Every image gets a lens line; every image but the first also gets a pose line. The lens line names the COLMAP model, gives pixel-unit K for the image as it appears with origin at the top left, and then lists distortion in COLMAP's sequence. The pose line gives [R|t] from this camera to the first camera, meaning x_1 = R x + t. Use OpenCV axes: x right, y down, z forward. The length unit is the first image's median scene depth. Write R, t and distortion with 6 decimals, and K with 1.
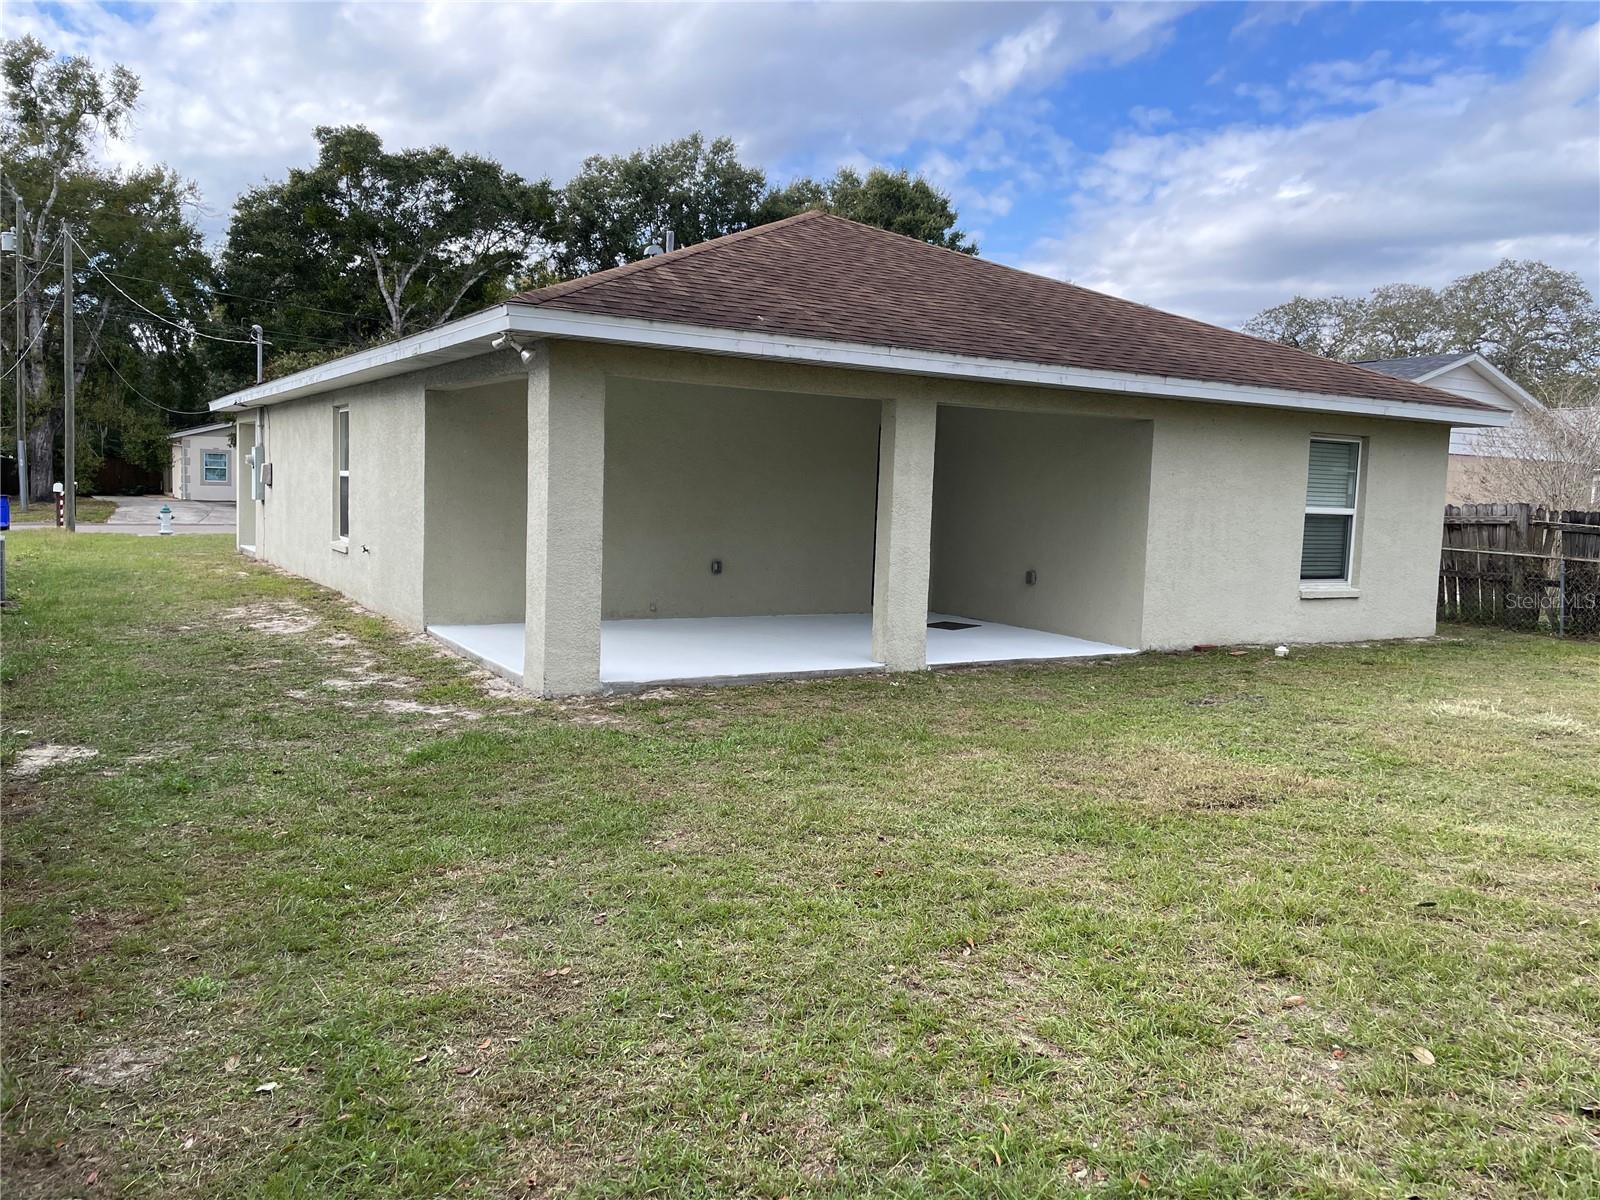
lens RADIAL K [[1214.0, 0, 804.3], [0, 1214.0, 599.2], [0, 0, 1]] dist [0.090652, -0.119894]
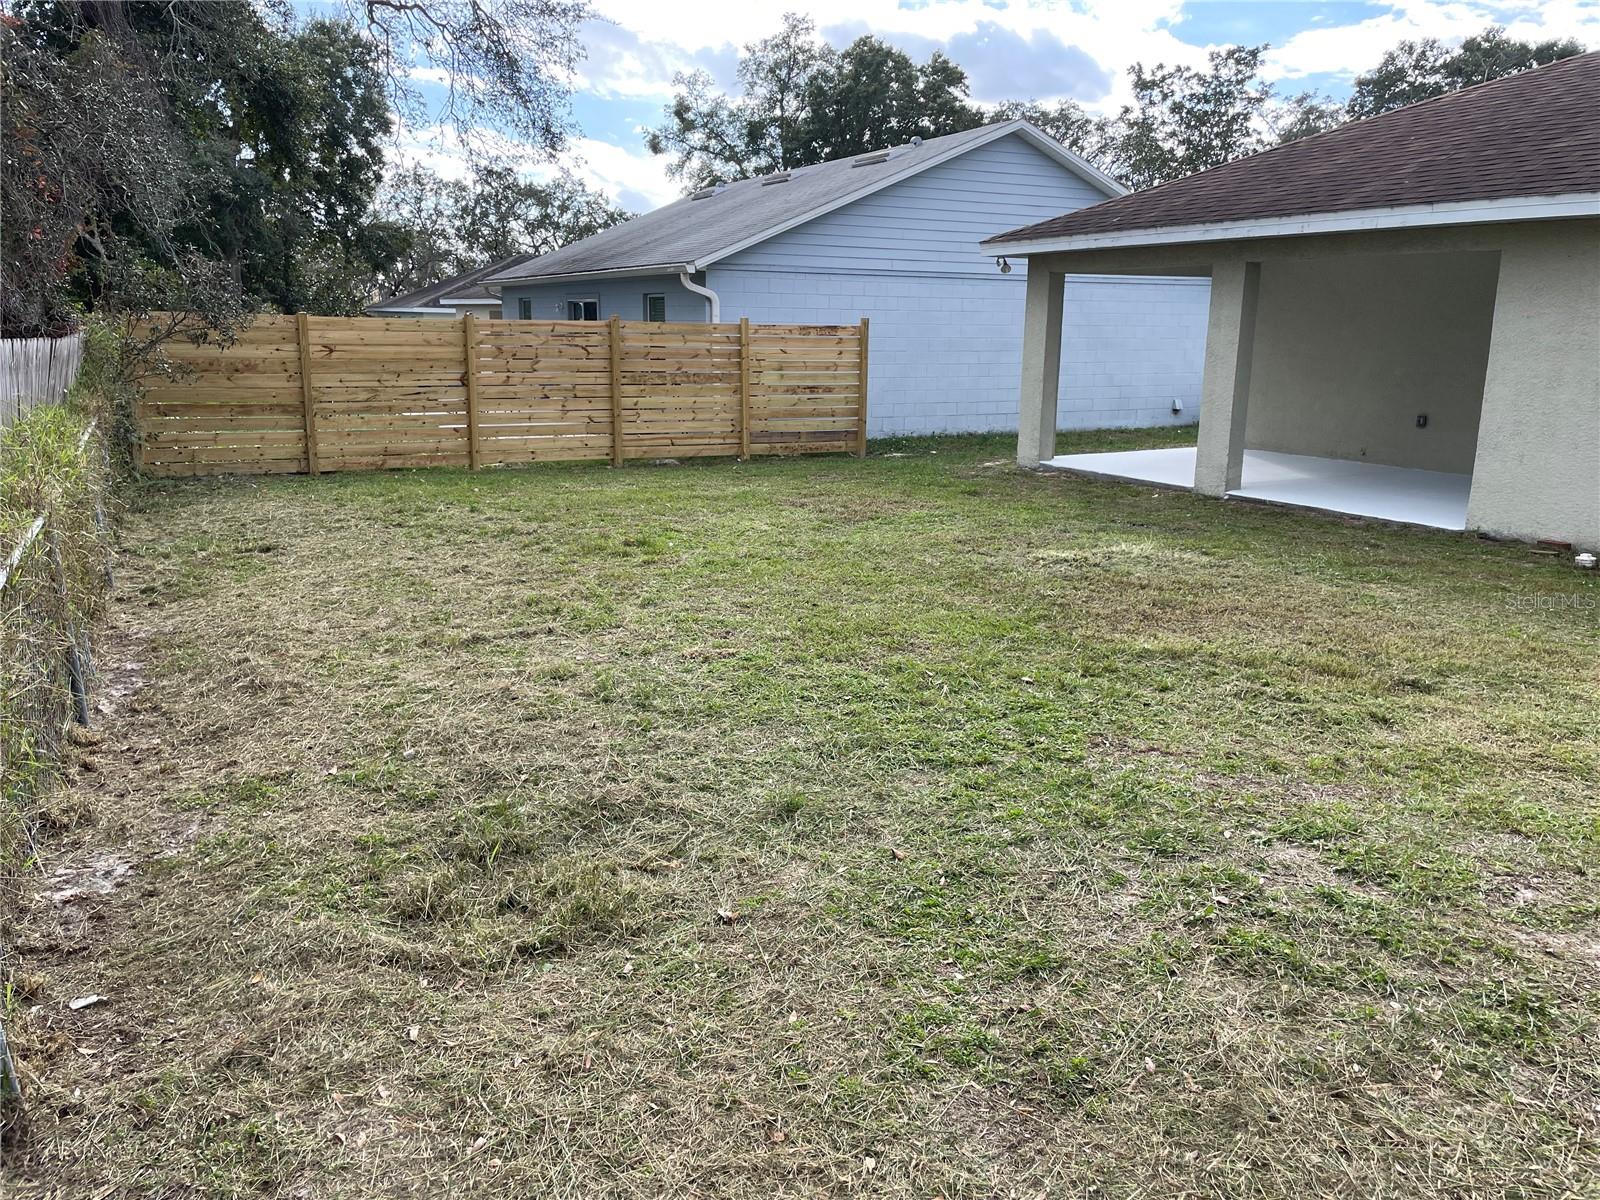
lens RADIAL K [[1214.0, 0, 802.1], [0, 1214.0, 599.8], [0, 0, 1]] dist [0.090652, -0.119894]
pose [[-0.051998, 0.185663, -0.981237, 1.035857], [-0.104815, 0.976124, 0.190250, -0.022657], [0.993131, 0.112740, -0.031296, 0.515593]]
